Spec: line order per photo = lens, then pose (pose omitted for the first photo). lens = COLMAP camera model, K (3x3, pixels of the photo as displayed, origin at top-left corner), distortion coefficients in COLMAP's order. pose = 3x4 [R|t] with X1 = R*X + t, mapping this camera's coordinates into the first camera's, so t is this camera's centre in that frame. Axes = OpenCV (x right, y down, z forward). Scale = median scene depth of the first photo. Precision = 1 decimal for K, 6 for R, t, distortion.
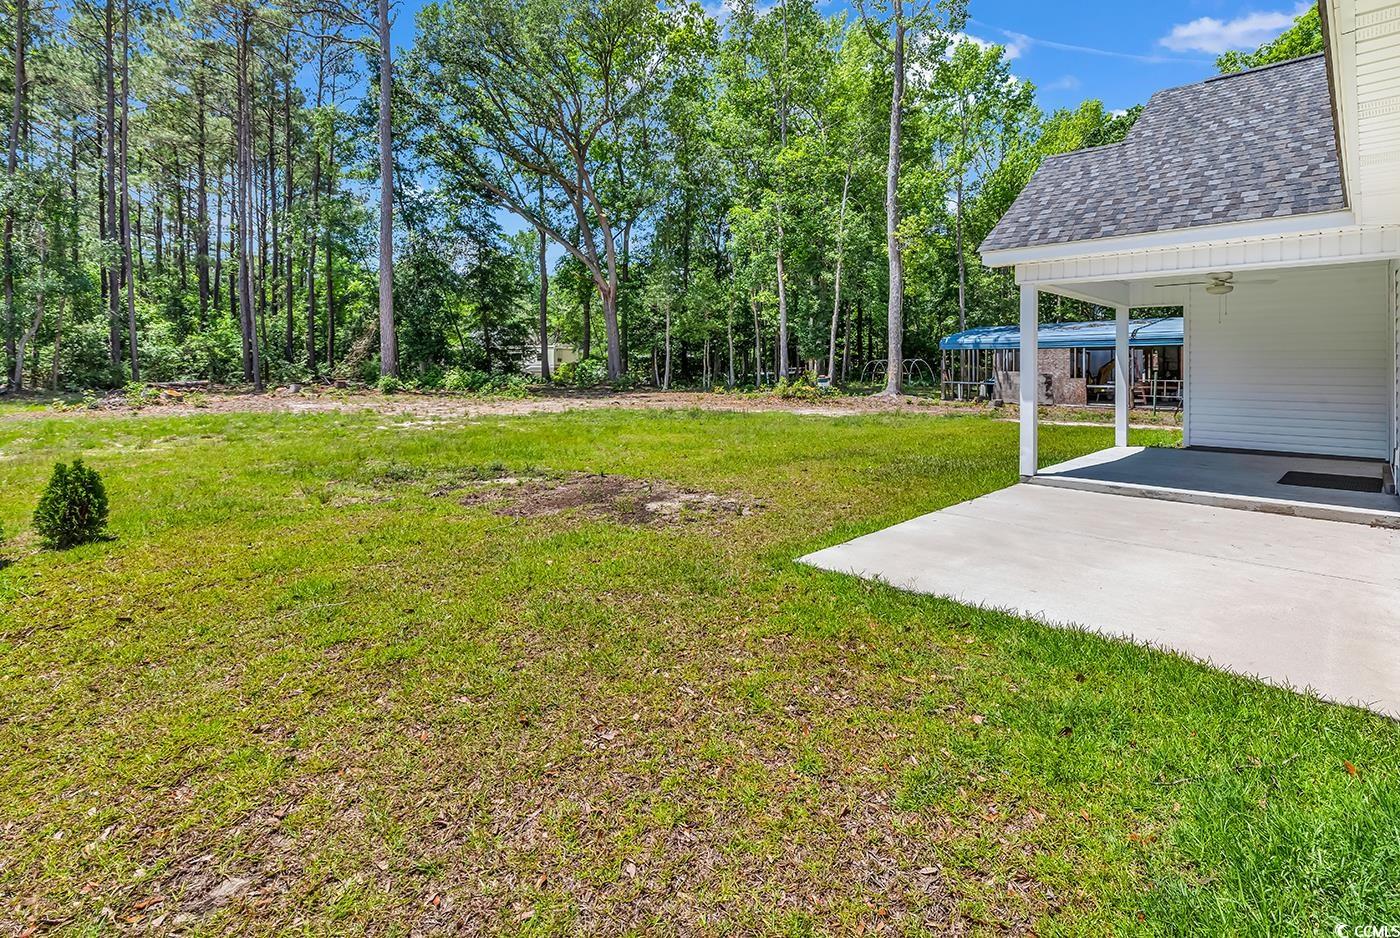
lens RADIAL K [[637.8, 0, 696.7], [0, 637.8, 440.8], [0, 0, 1]] dist [0.002911, -0.000198]
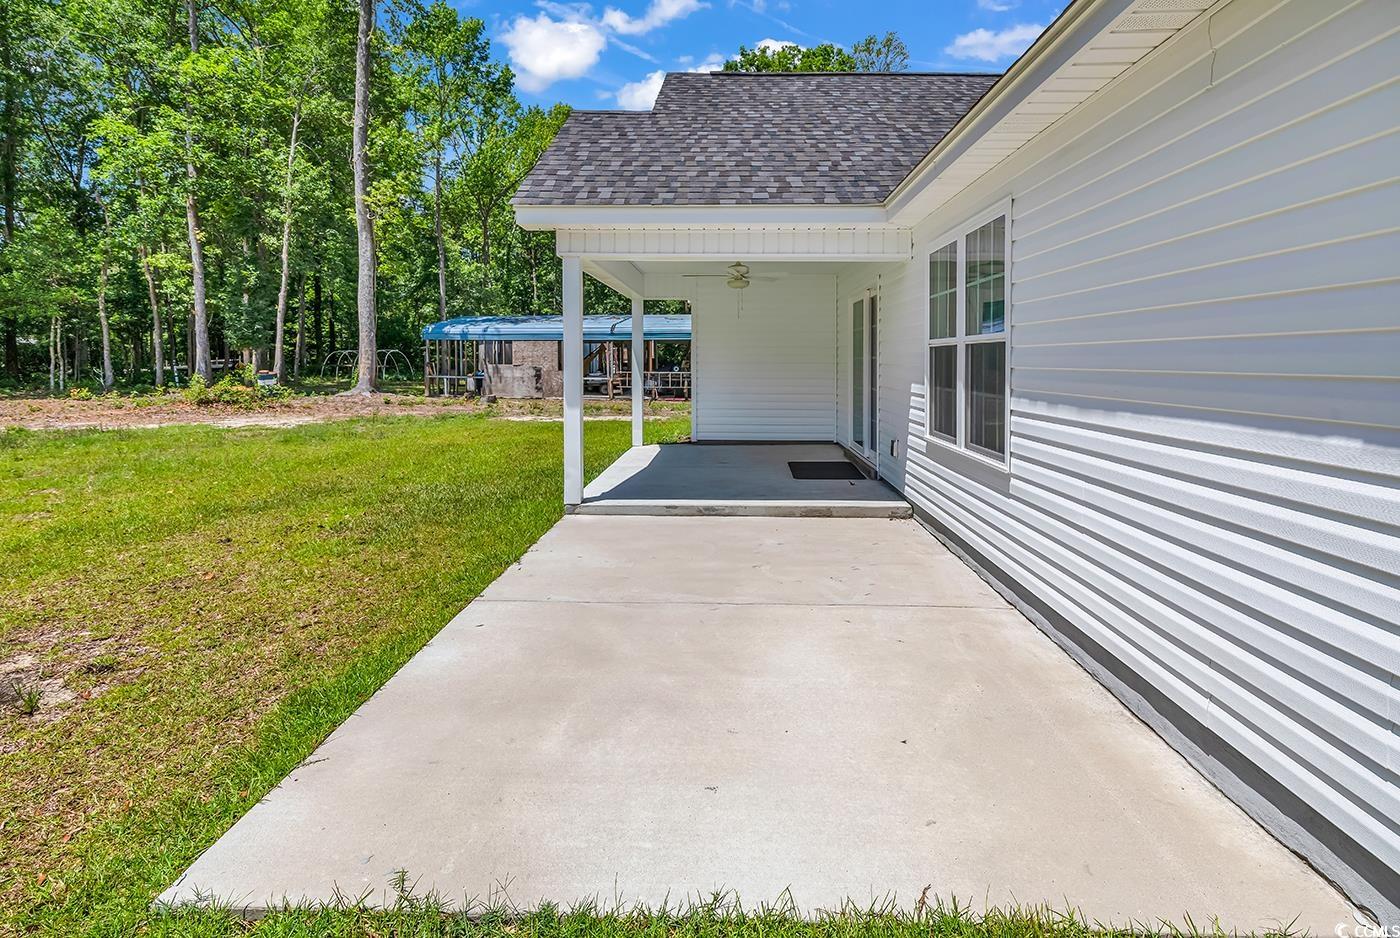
lens RADIAL K [[664.1, 0, 698.2], [0, 664.1, 349.0], [0, 0, 1]] dist [0.003450, 0.000435]
pose [[0.718809, 0.009763, 0.695139, 0.022738], [0.079473, 0.992193, -0.096114, -0.014050], [-0.690650, 0.124332, 0.712421, 0.101473]]
